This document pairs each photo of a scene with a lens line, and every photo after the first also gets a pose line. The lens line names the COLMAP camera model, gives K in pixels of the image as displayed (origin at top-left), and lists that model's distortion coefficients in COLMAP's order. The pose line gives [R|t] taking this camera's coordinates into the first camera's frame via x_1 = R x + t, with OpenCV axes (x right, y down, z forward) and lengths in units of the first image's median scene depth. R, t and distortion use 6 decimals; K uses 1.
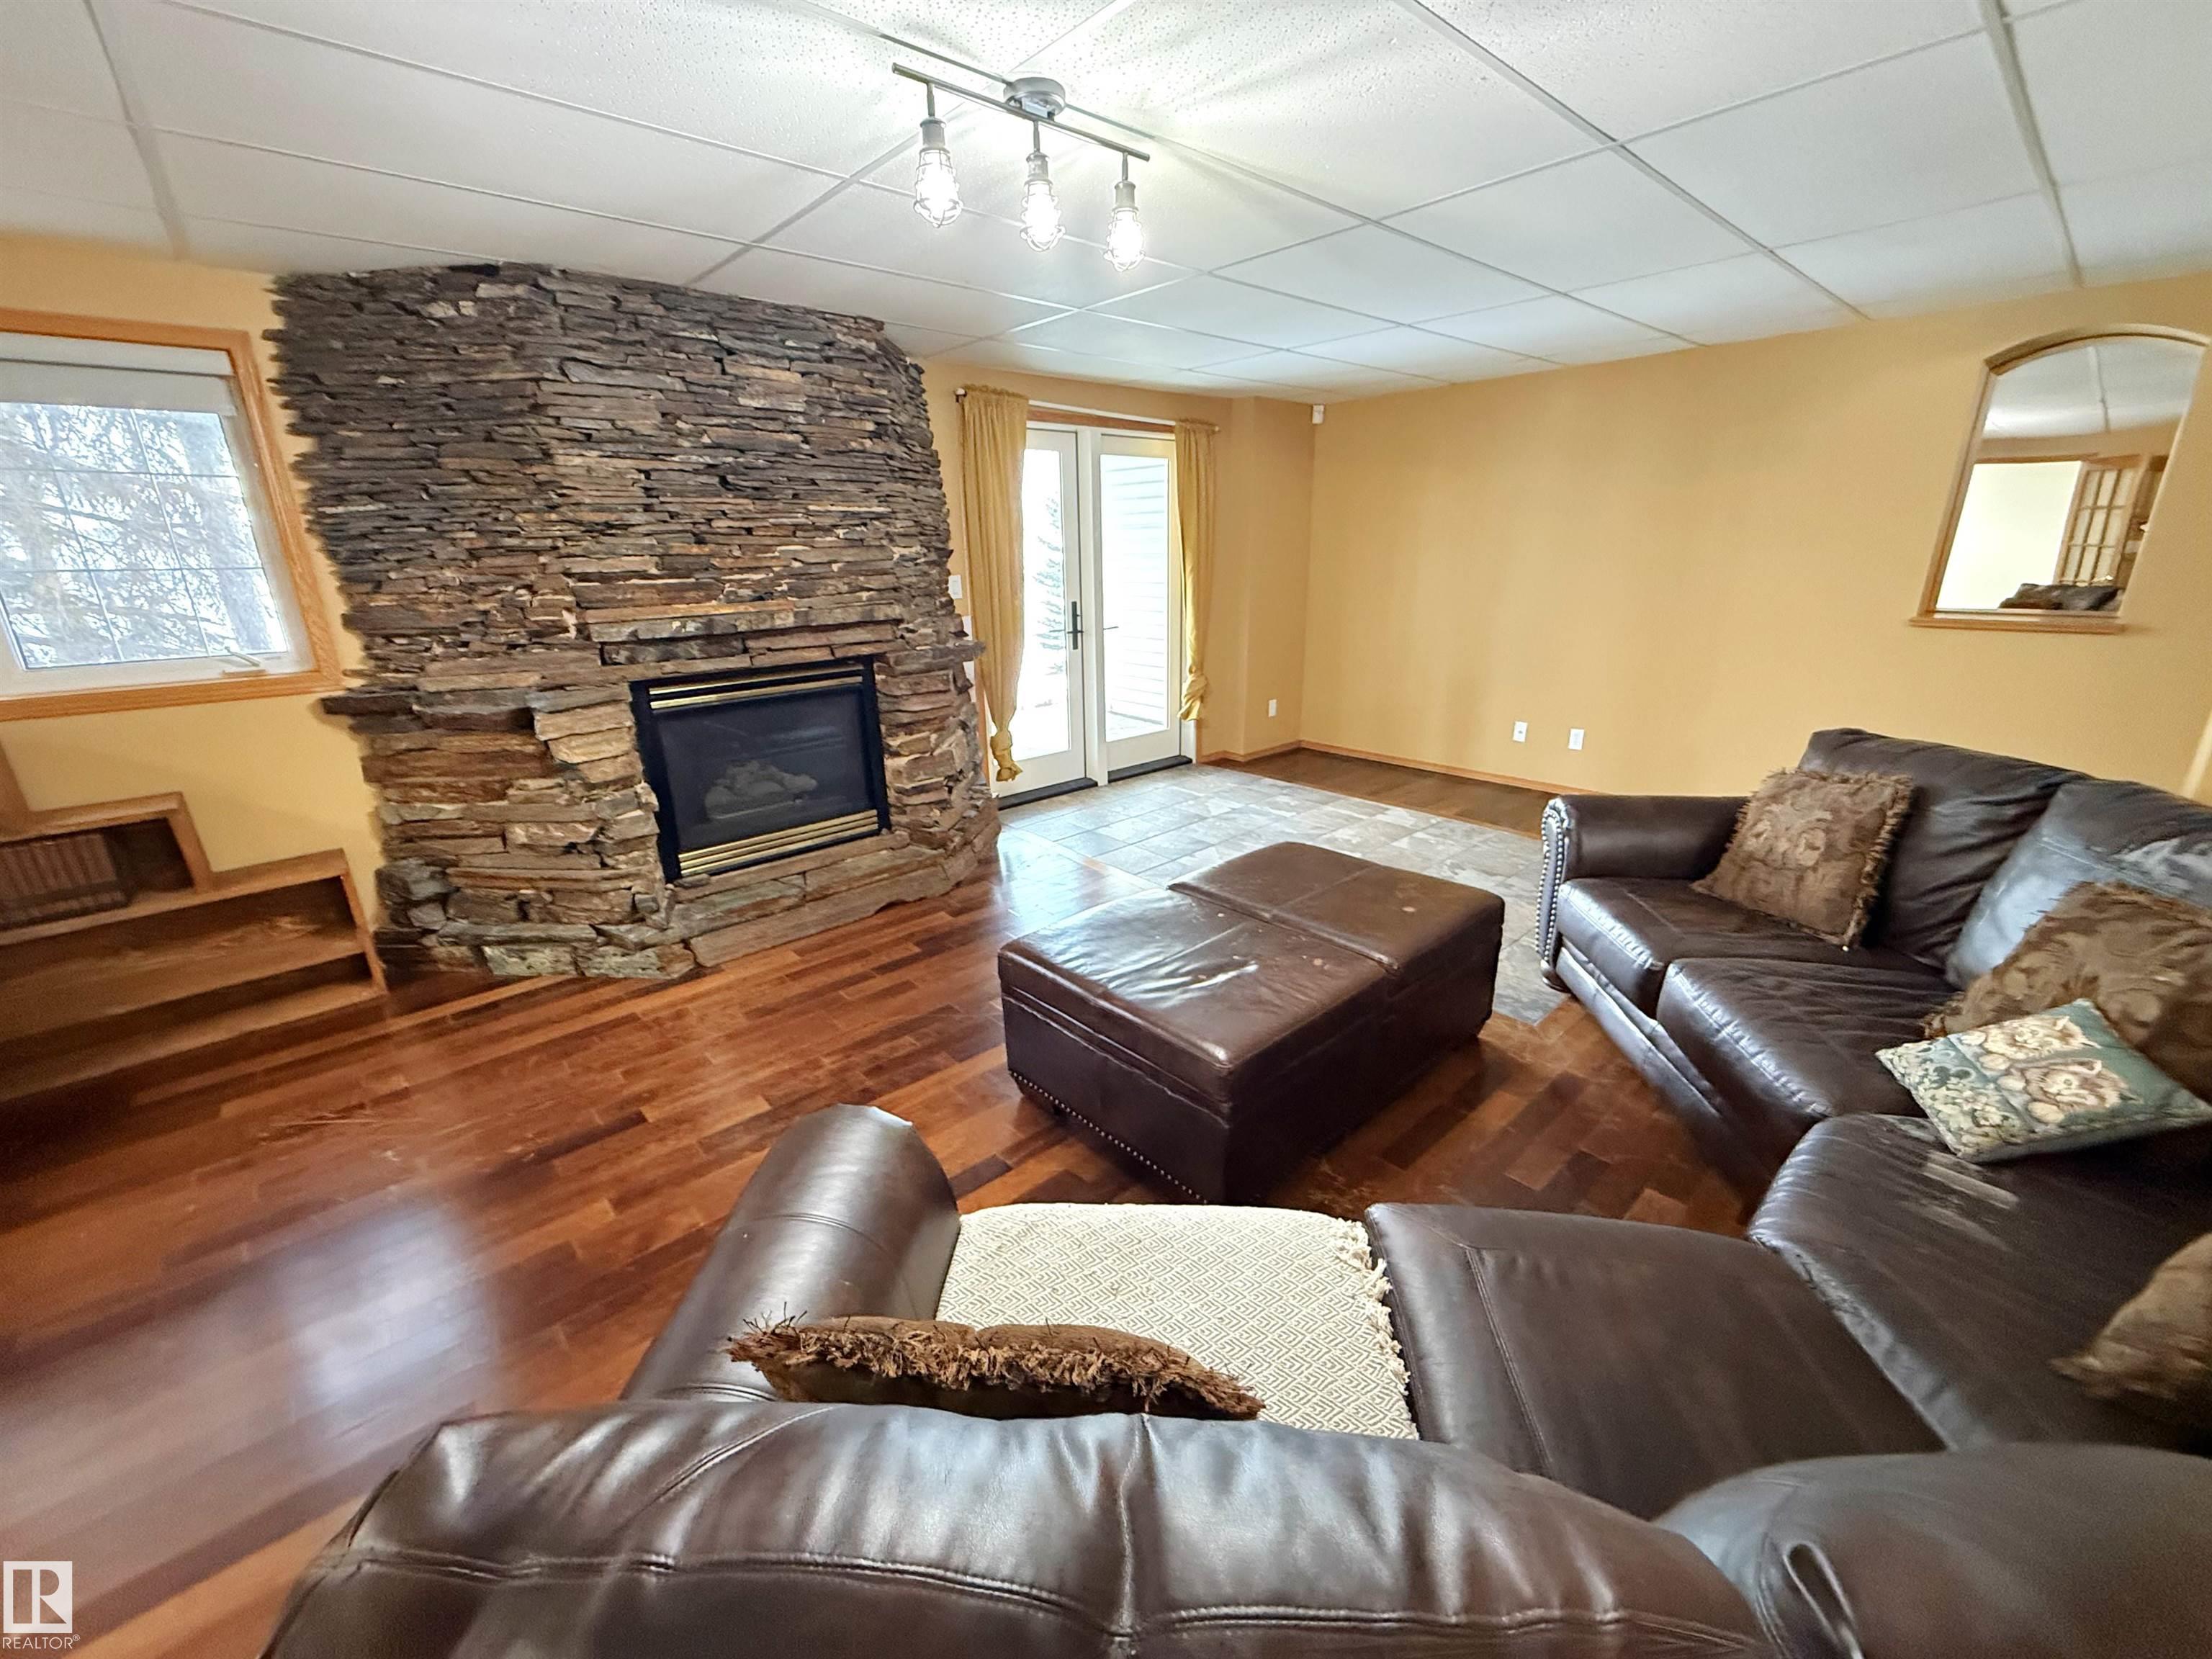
lens RADIAL K [[887.2, 0, 1097.7], [0, 887.2, 828.9], [0, 0, 1]] dist [0.001298, -0.000059]
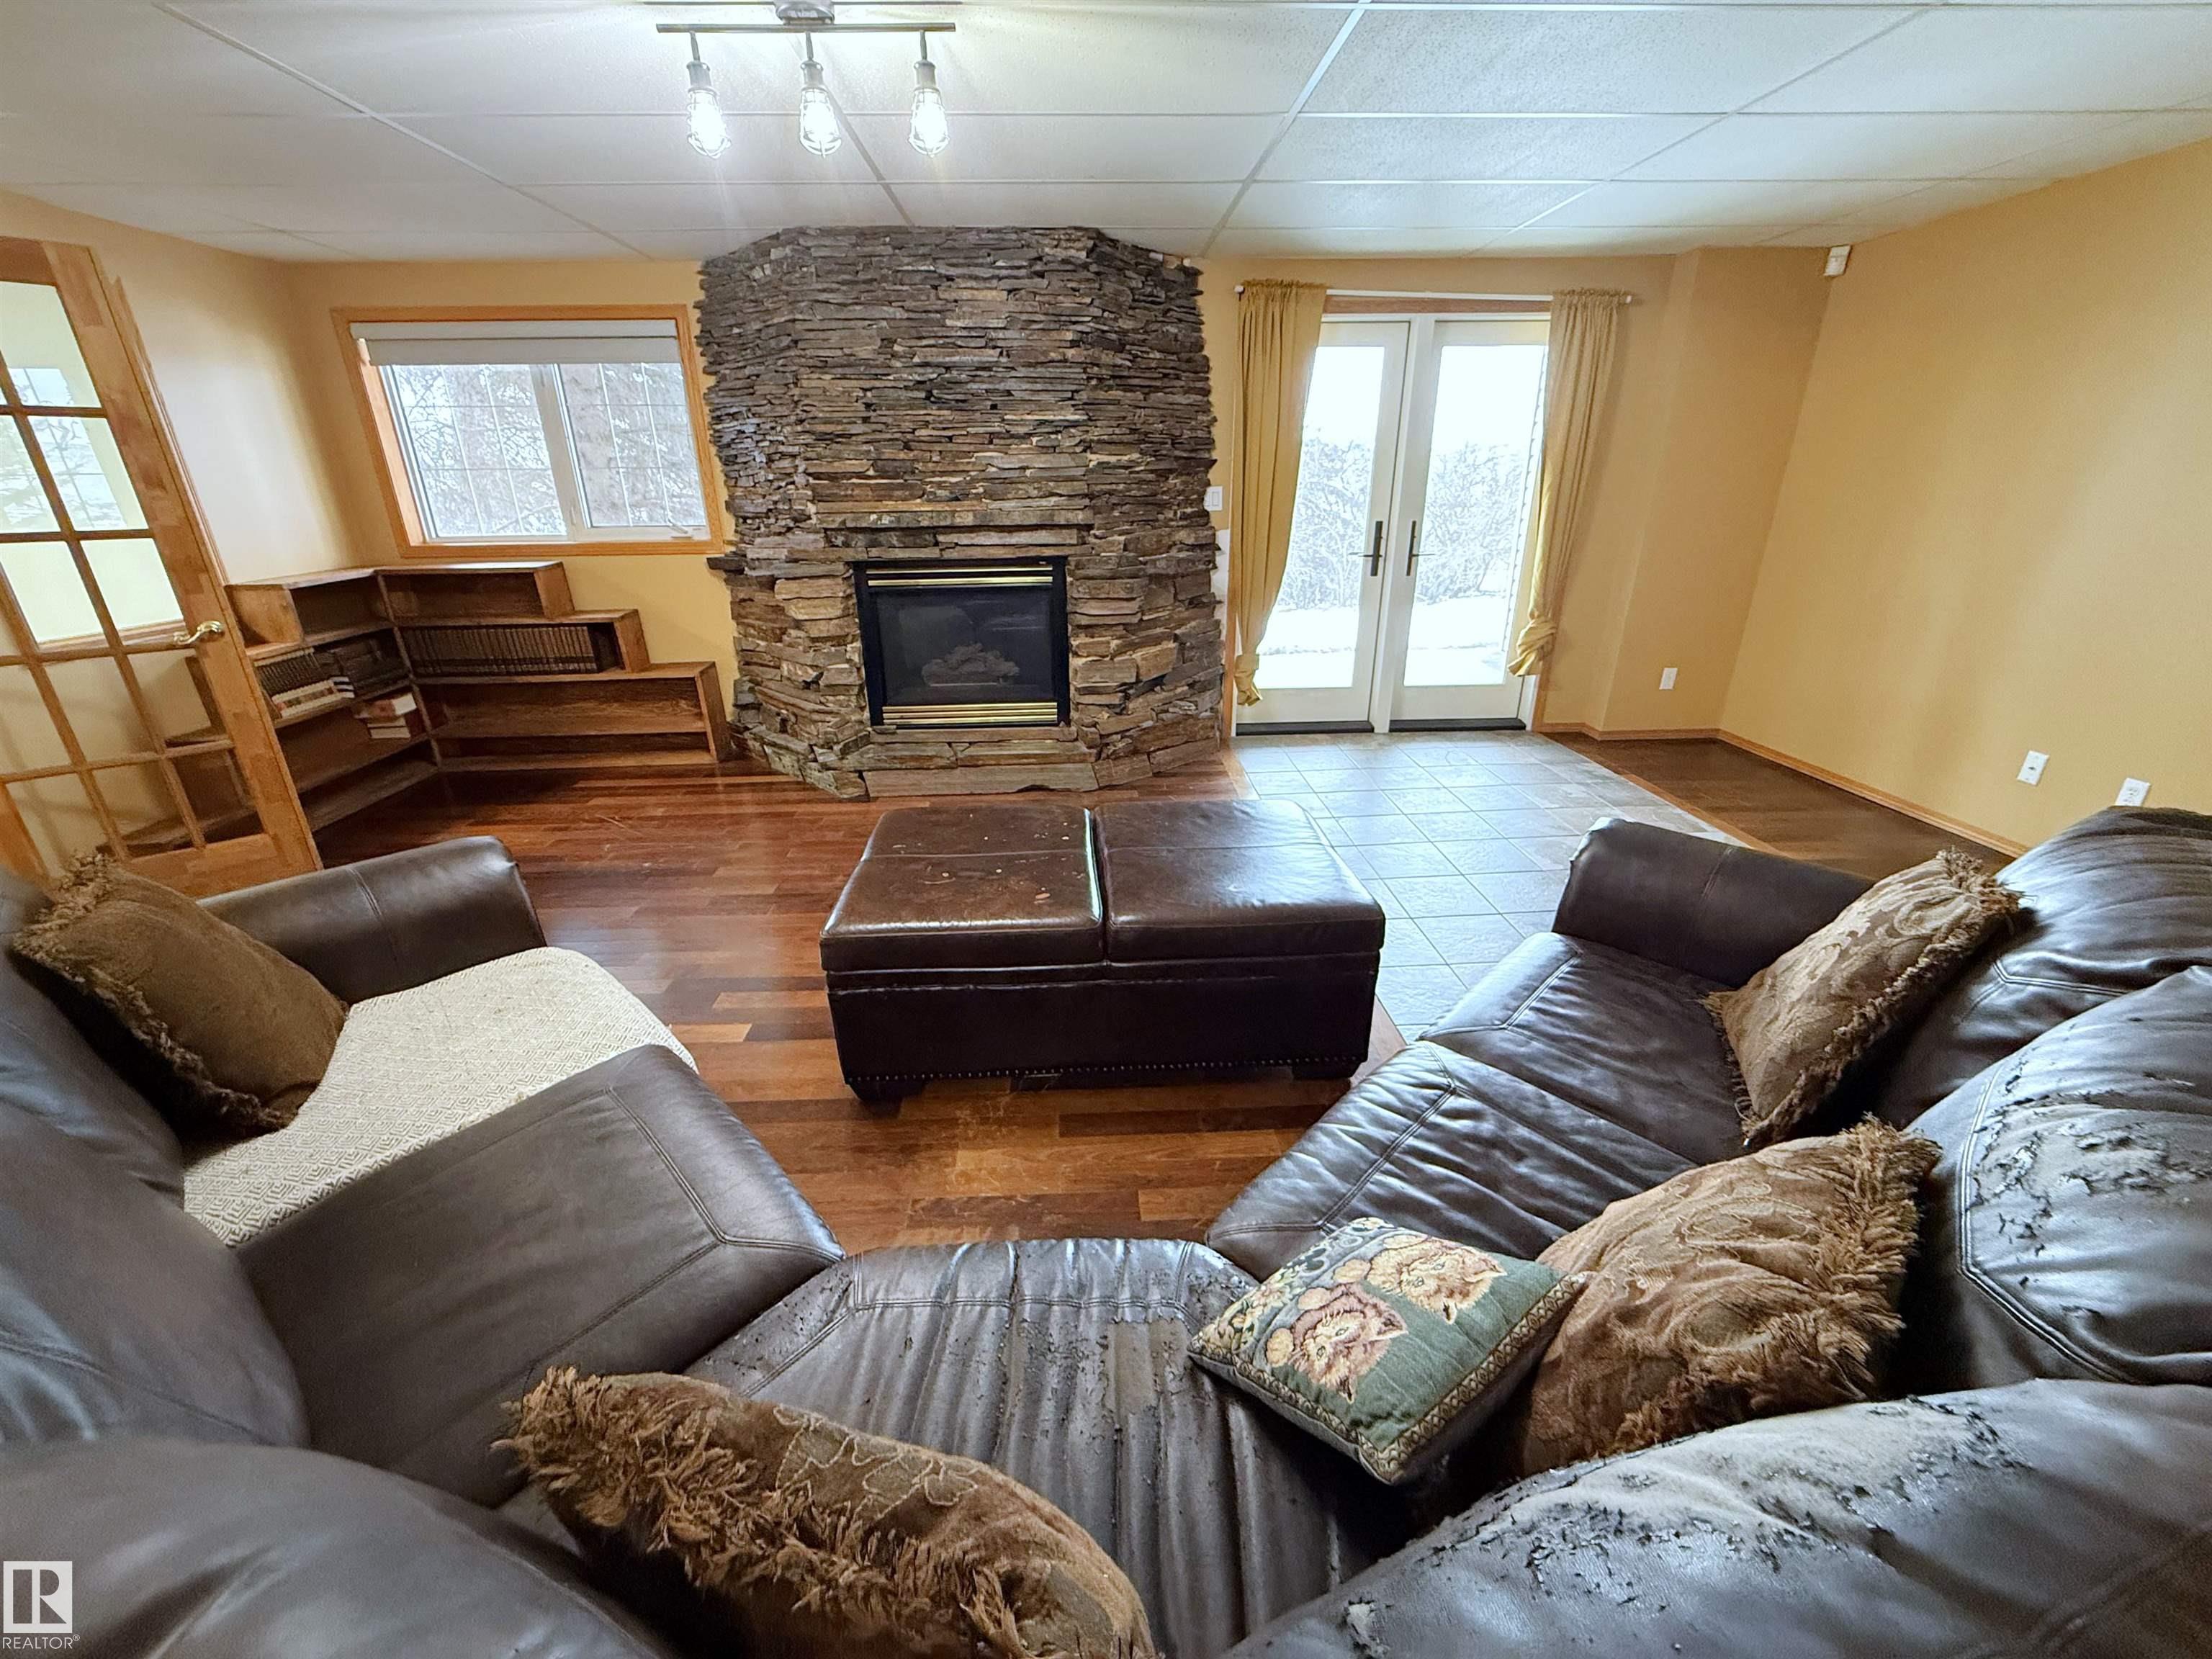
lens RADIAL K [[887.2, 0, 1097.7], [0, 887.2, 828.9], [0, 0, 1]] dist [0.001298, -0.000059]
pose [[0.772370, 0.244940, -0.586045, 0.576967], [-0.198480, 0.969523, 0.143631, -0.046490], [0.603365, 0.005382, 0.797447, 0.195715]]
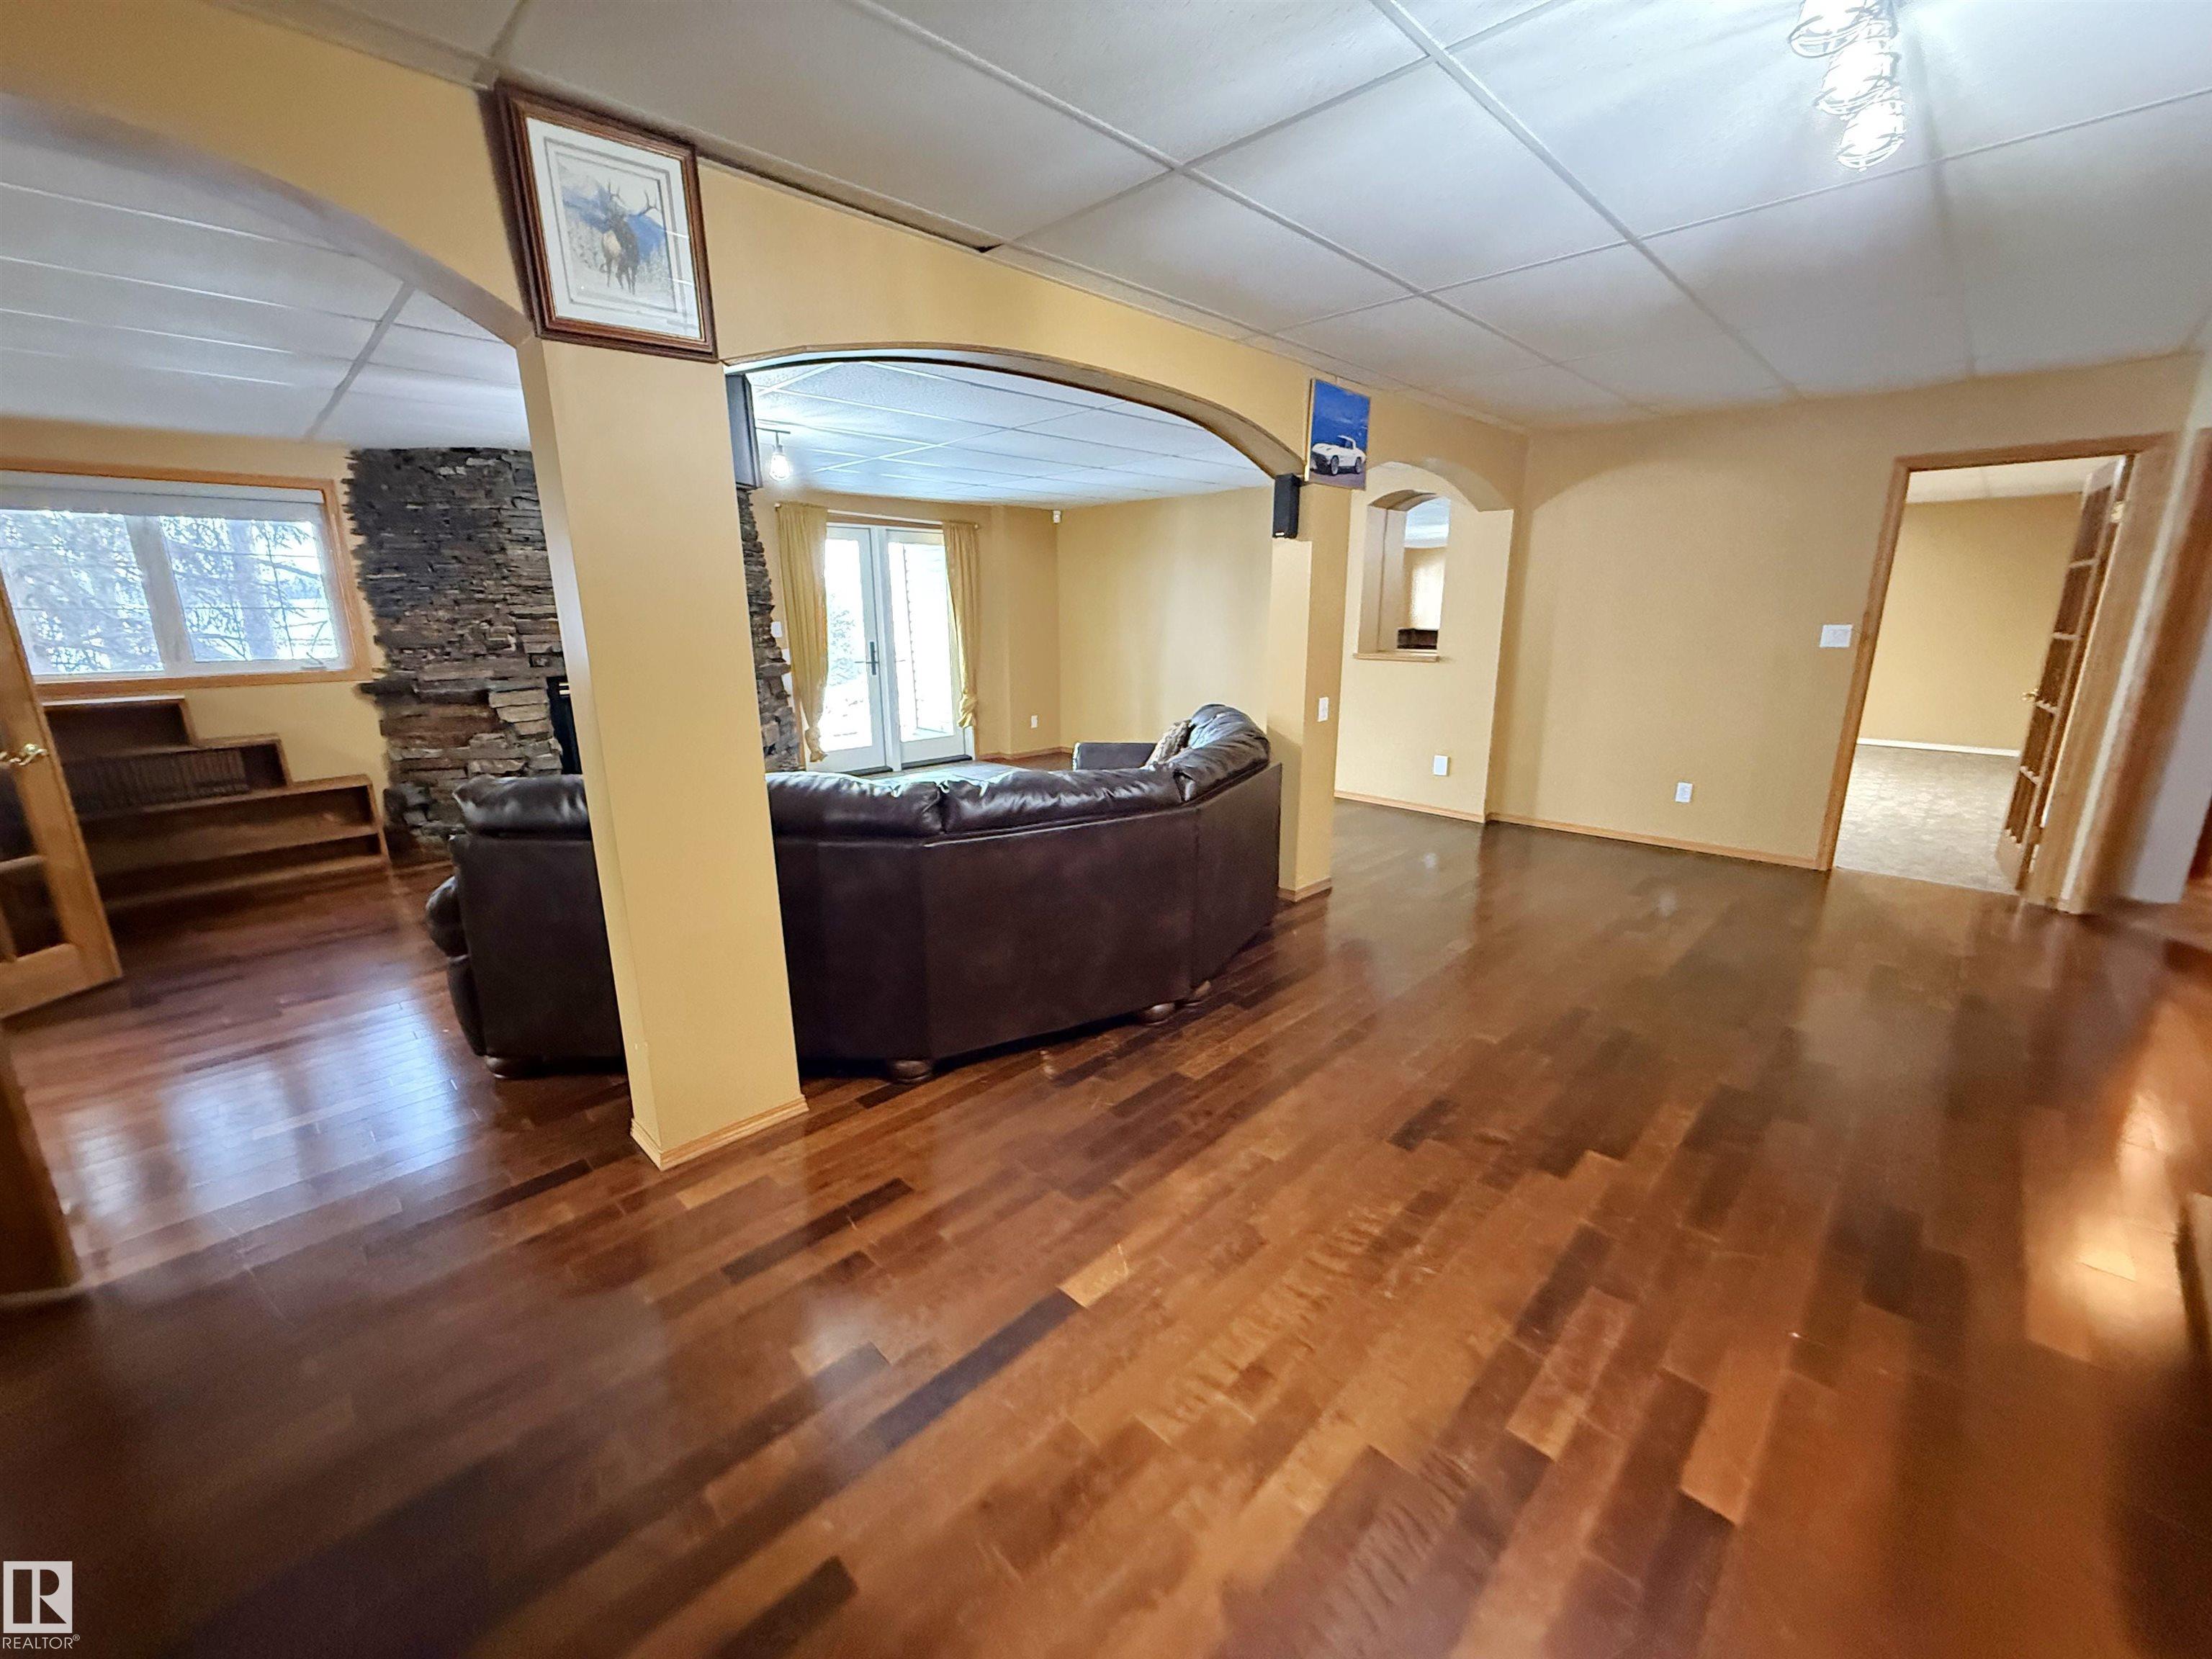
lens RADIAL K [[893.2, 0, 1101.7], [0, 893.2, 832.6], [0, 0, 1]] dist [0.001374, 0.000076]
pose [[0.998153, -0.000940, 0.060744, 0.422512], [0.004728, 0.998050, -0.062243, 0.238337], [-0.060567, 0.062415, 0.996211, -0.739654]]
